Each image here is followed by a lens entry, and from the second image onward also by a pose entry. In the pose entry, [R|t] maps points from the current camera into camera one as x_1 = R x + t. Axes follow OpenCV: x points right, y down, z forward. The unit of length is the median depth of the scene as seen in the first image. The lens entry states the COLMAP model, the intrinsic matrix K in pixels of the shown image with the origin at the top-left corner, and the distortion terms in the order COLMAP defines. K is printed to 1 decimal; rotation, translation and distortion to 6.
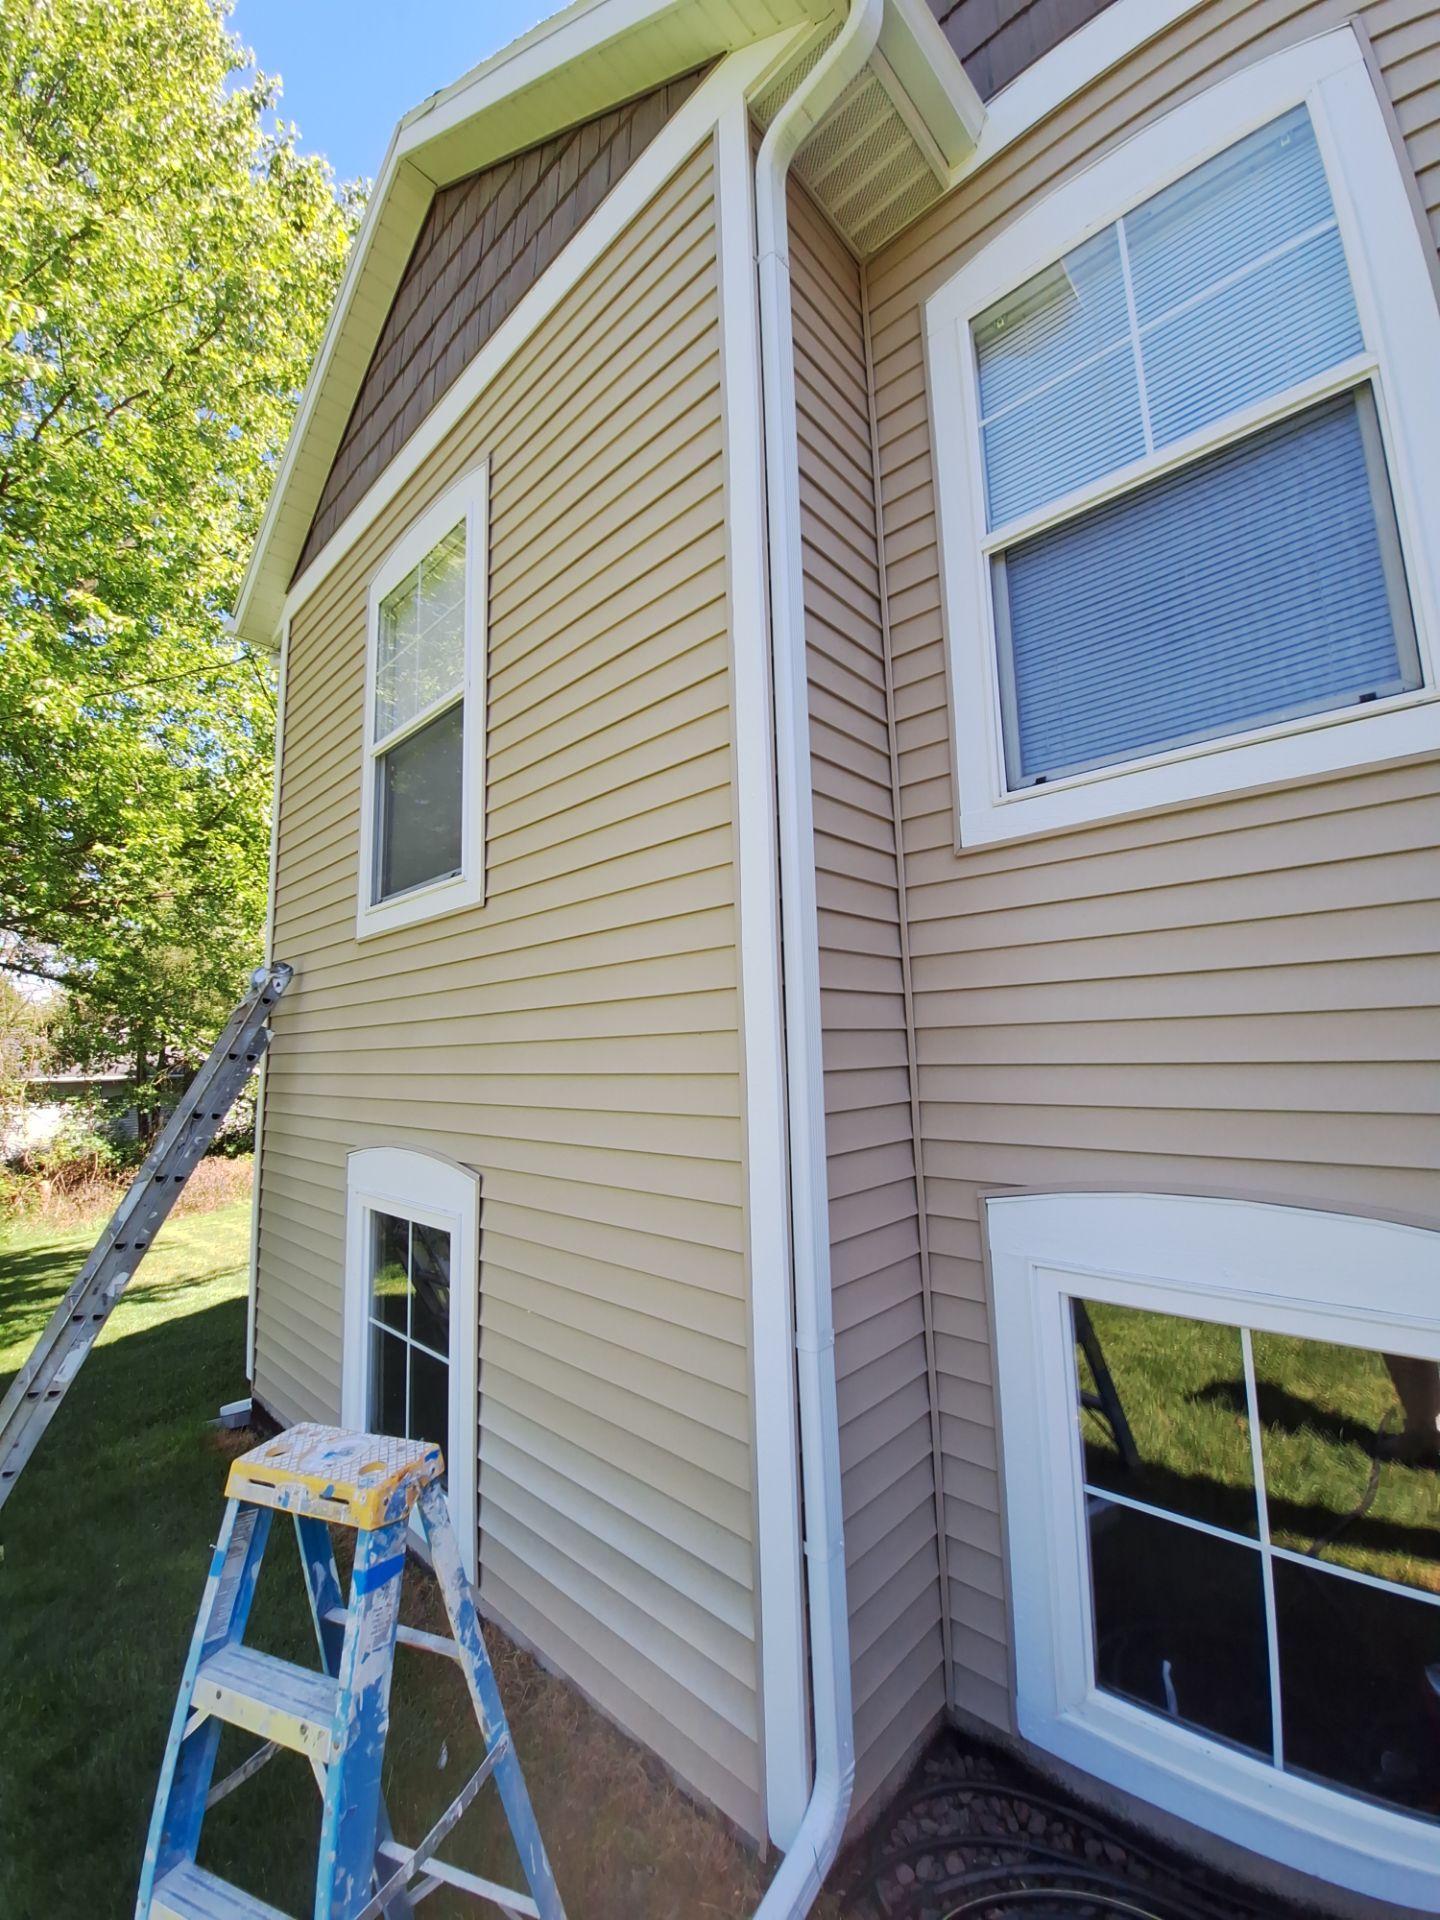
lens RADIAL K [[755.4, 0, 718.7], [0, 755.4, 964.0], [0, 0, 1]] dist [-0.013306, -0.001225]
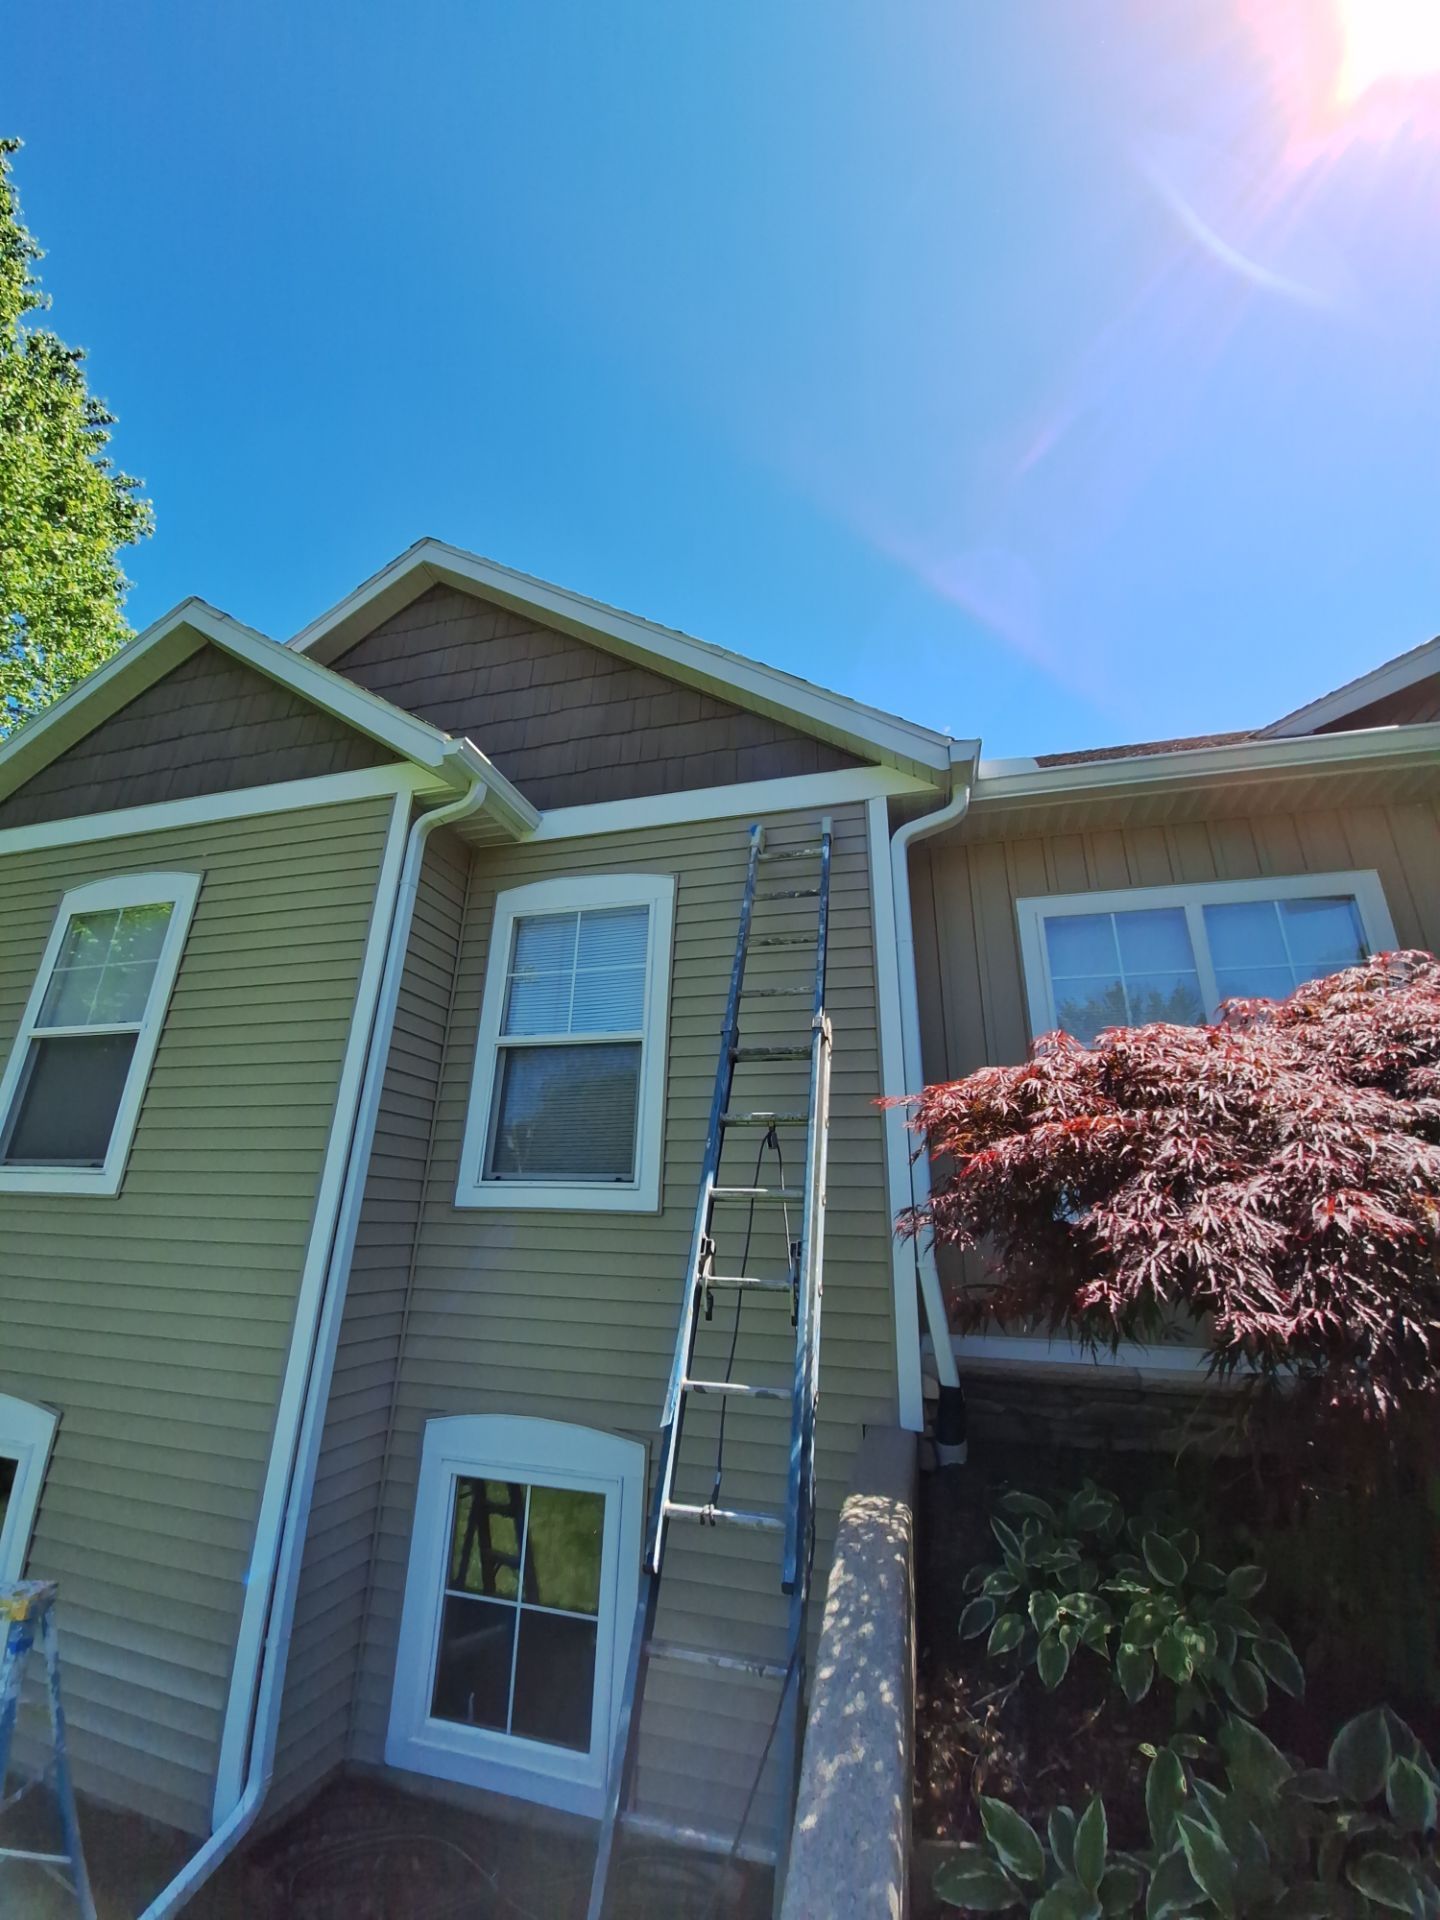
lens RADIAL K [[755.4, 0, 720.3], [0, 755.4, 958.4], [0, 0, 1]] dist [-0.013306, -0.001225]
pose [[0.887751, 0.195504, 0.416745, 0.016336], [-0.099560, 0.965448, -0.240828, -0.338512], [-0.449429, 0.172305, 0.876542, -0.934739]]
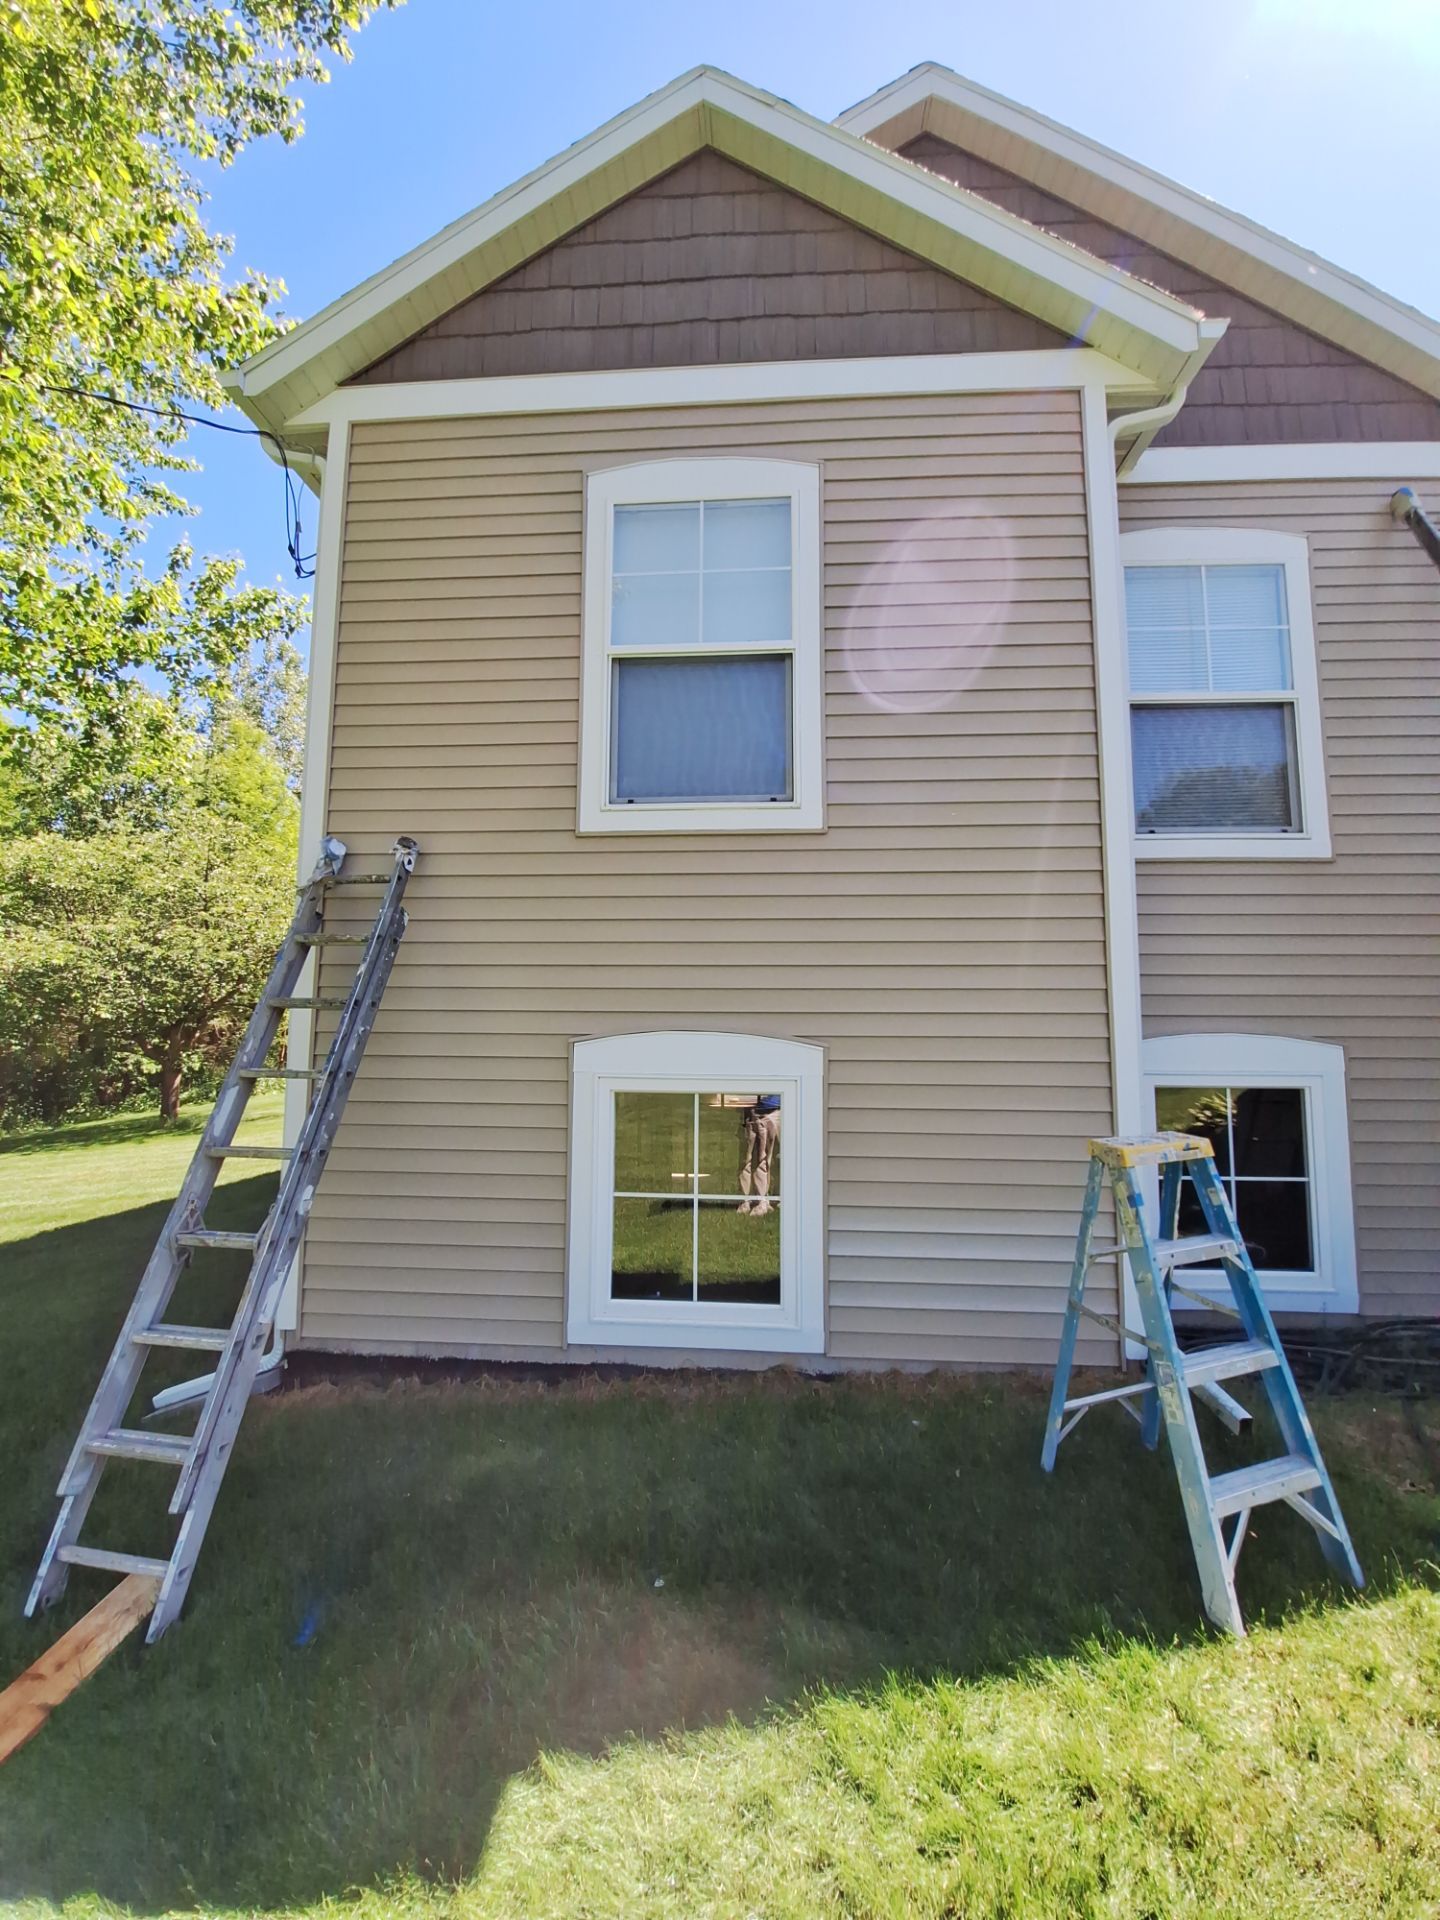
lens RADIAL K [[755.4, 0, 728.6], [0, 755.4, 970.0], [0, 0, 1]] dist [-0.013306, -0.001225]
pose [[0.771869, 0.083237, 0.630310, -1.454211], [-0.097348, 0.995175, -0.012210, 0.219727], [-0.628285, -0.051935, 0.776248, 0.143526]]
